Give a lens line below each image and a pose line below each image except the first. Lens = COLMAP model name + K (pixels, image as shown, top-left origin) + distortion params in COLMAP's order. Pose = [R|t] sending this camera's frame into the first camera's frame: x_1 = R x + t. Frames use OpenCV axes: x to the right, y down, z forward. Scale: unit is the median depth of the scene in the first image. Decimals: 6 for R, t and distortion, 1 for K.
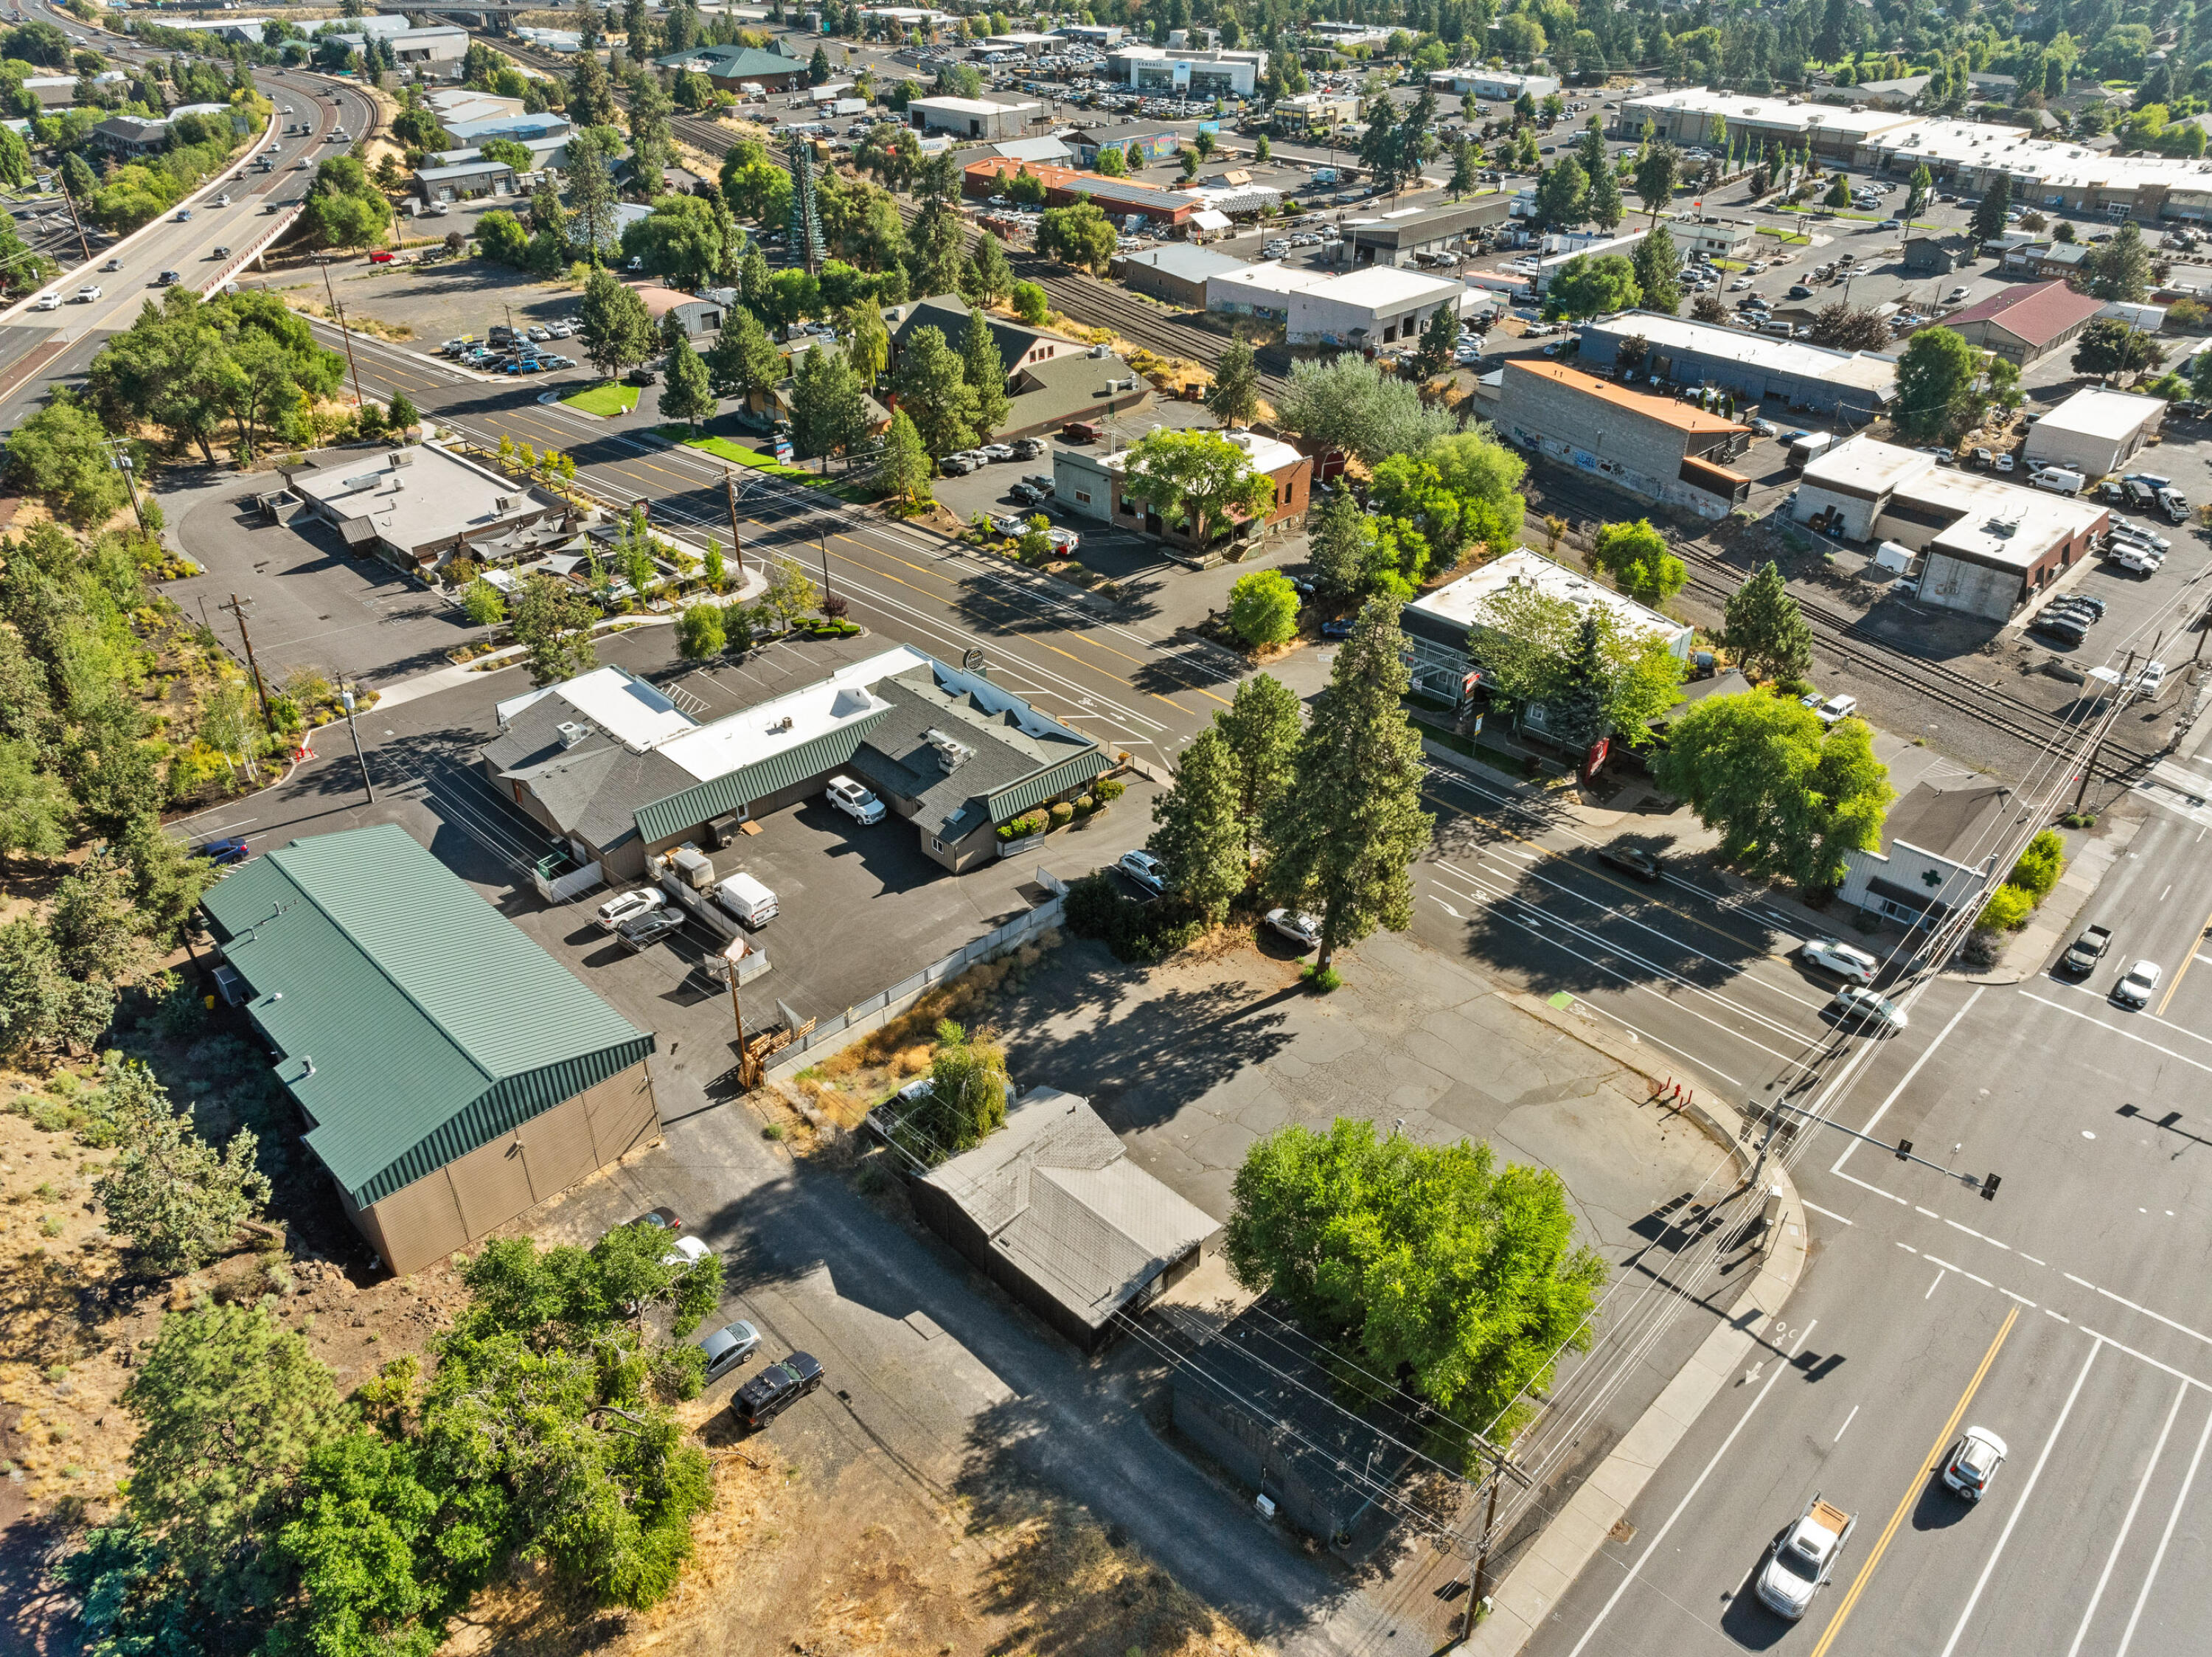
lens RADIAL K [[1553.6, 0, 1106.0], [0, 1553.6, 828.5], [0, 0, 1]] dist [-0.034107, 0.007134]
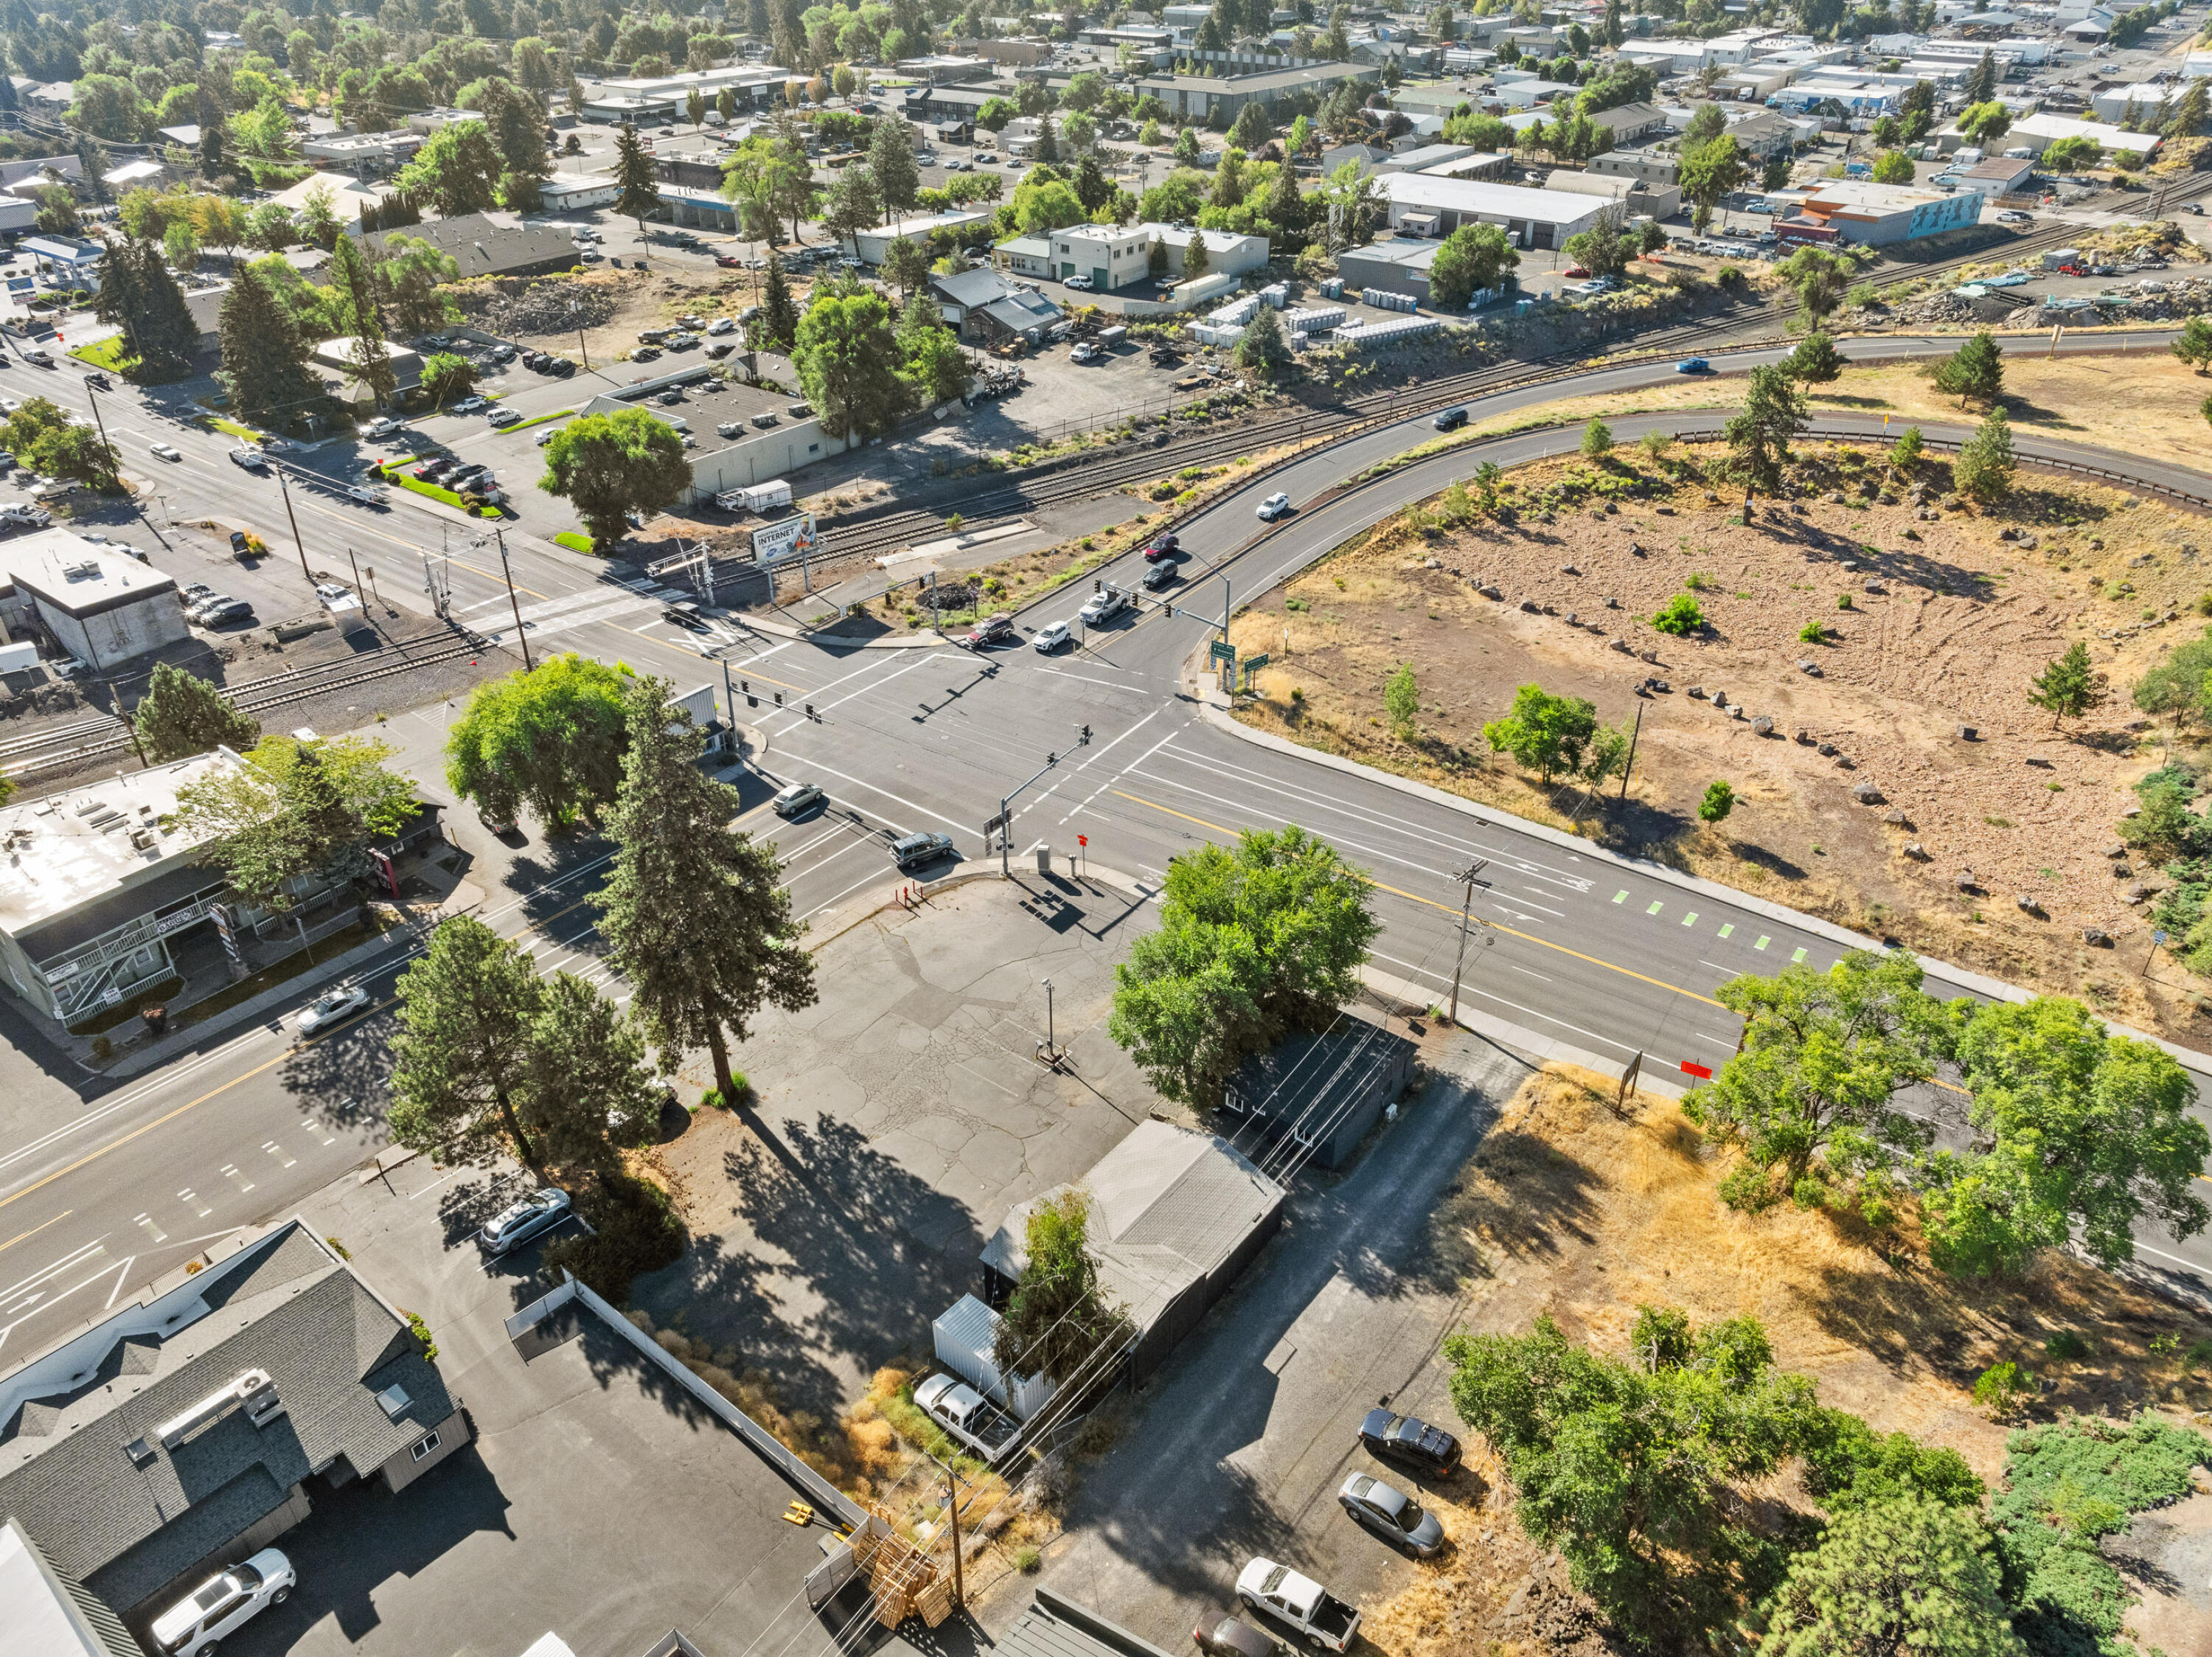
lens RADIAL K [[1553.6, 0, 1106.0], [0, 1553.6, 828.5], [0, 0, 1]] dist [-0.034107, 0.007134]
pose [[-0.116450, -0.533282, 0.837884, -0.492086], [0.533236, 0.678156, 0.505731, -0.304676], [-0.837914, 0.505682, 0.205394, 0.470414]]
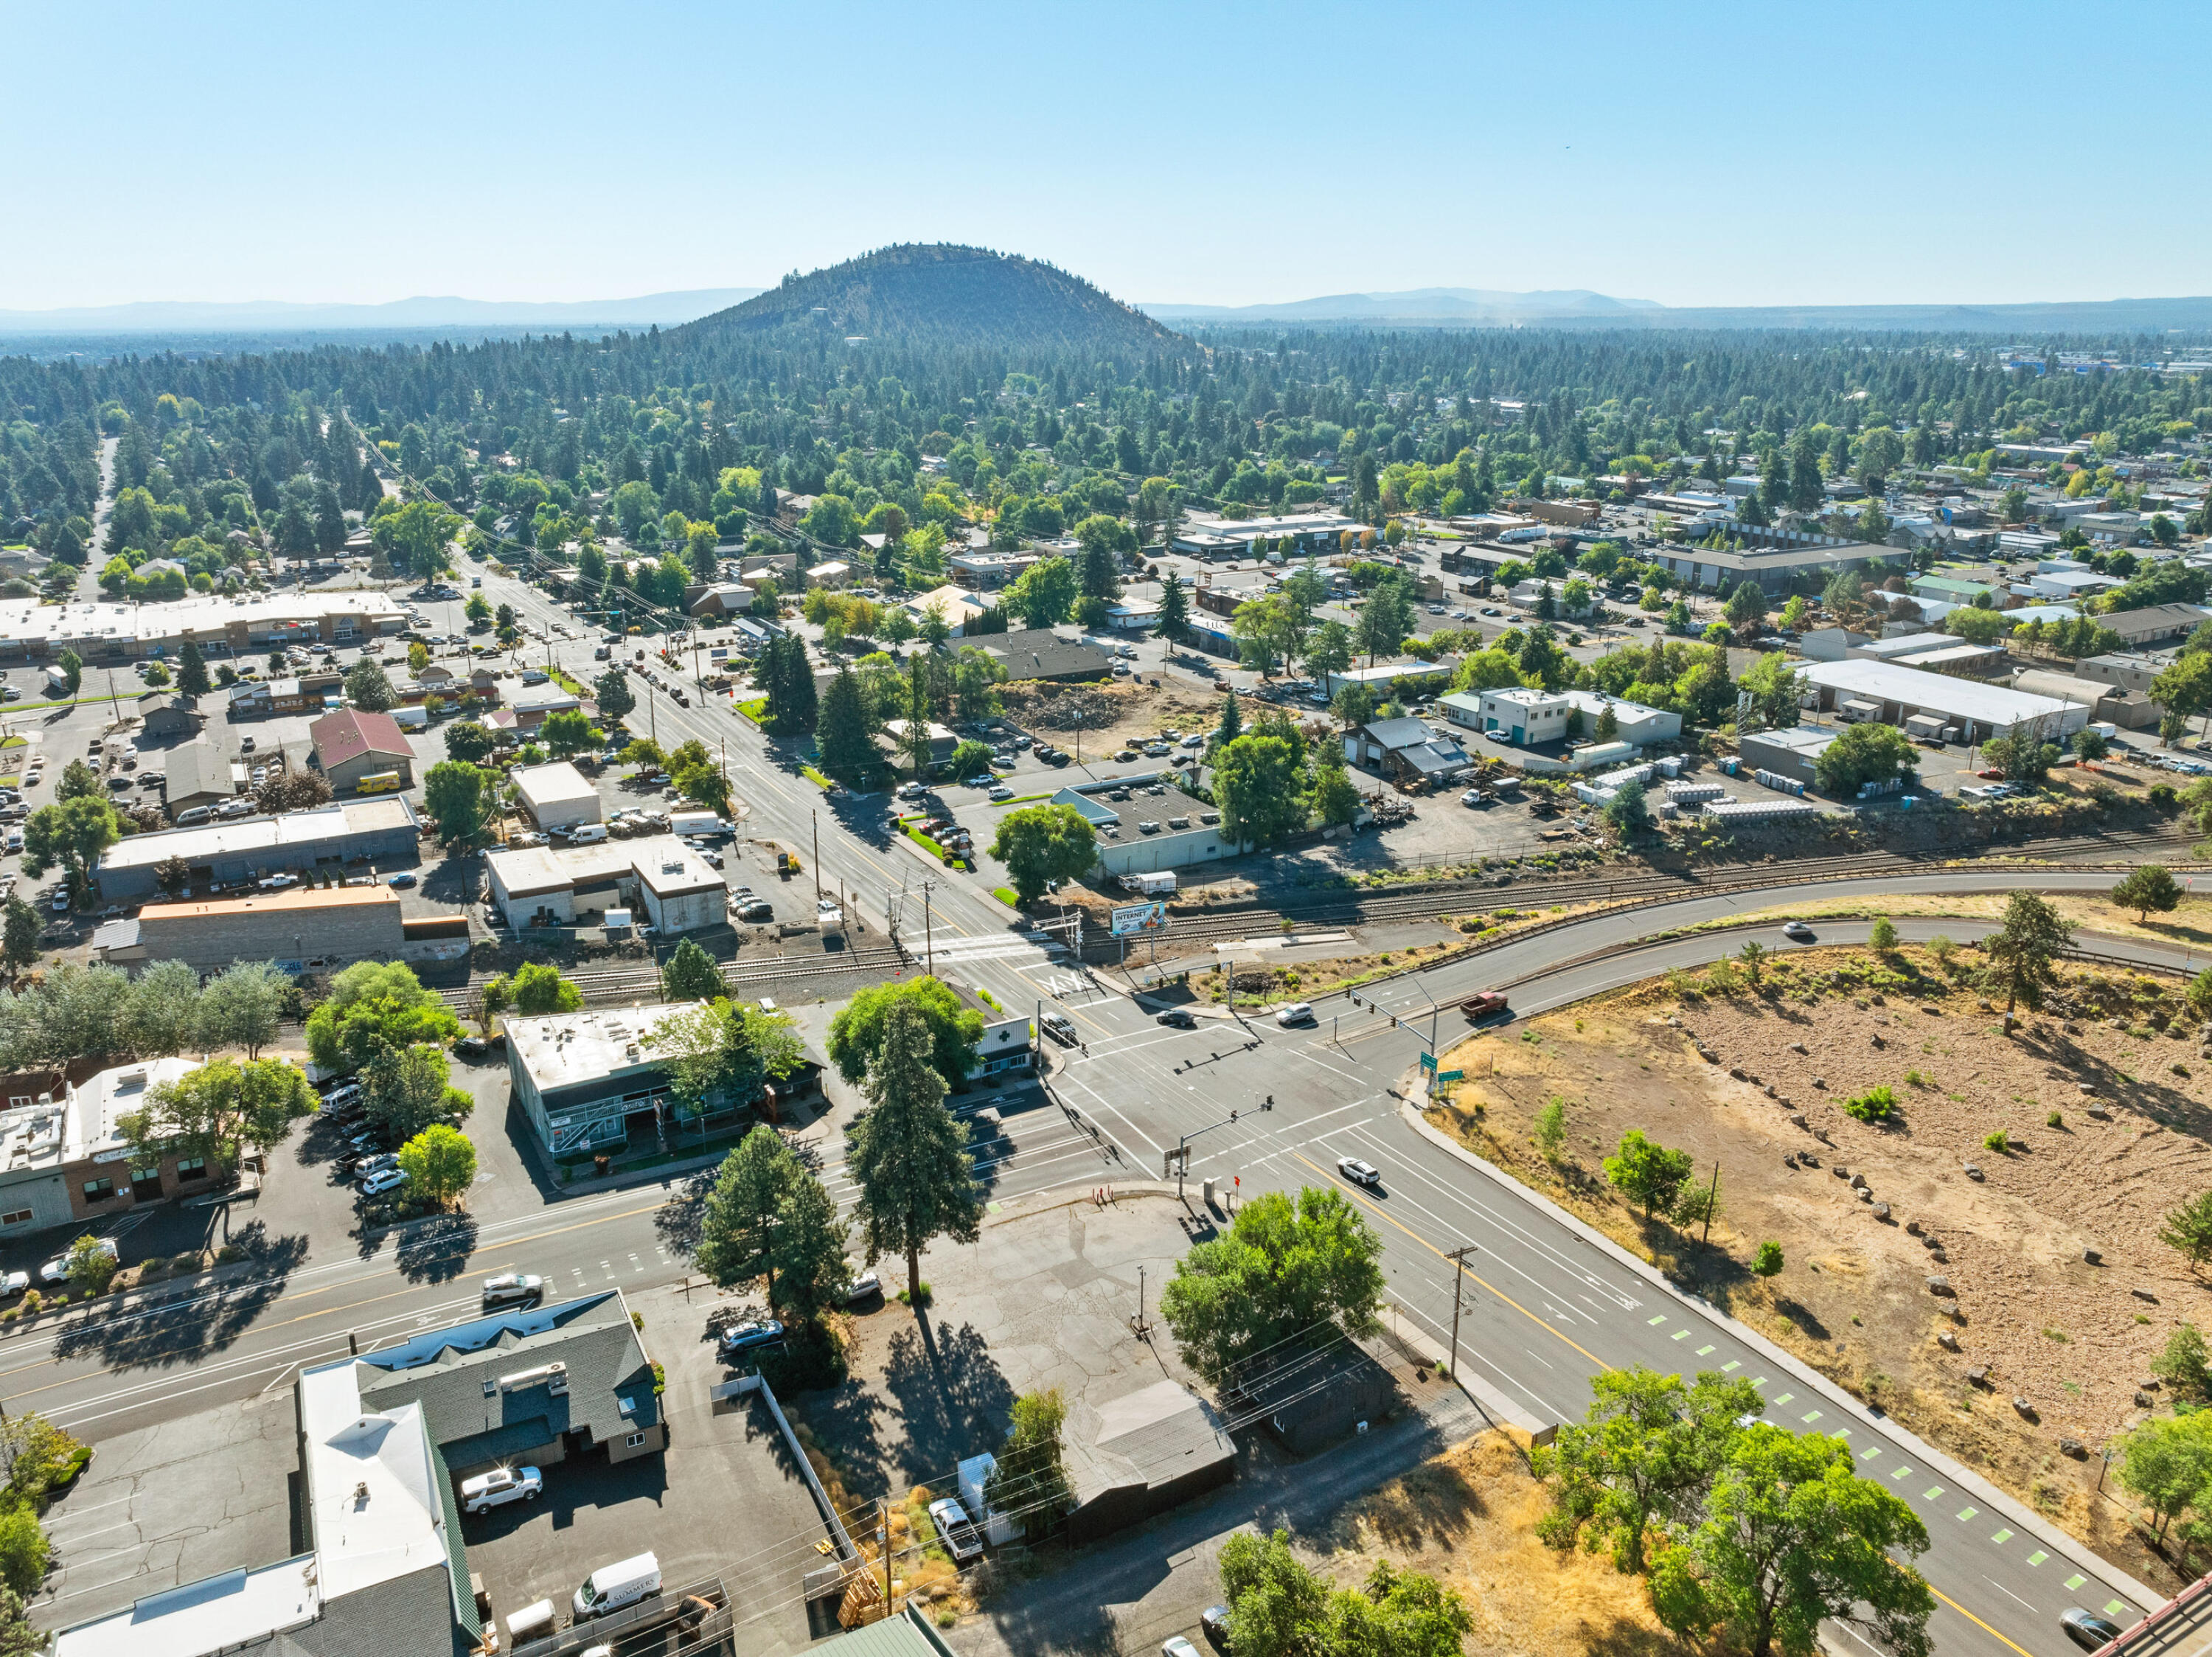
lens RADIAL K [[1554.6, 0, 1106.0], [0, 1554.6, 828.5], [0, 0, 1]] dist [-0.003922, -0.061218]
pose [[0.270674, -0.309320, 0.911623, -0.764067], [0.515031, 0.846580, 0.134330, -0.282609], [-0.813313, 0.433155, 0.388457, 0.165609]]
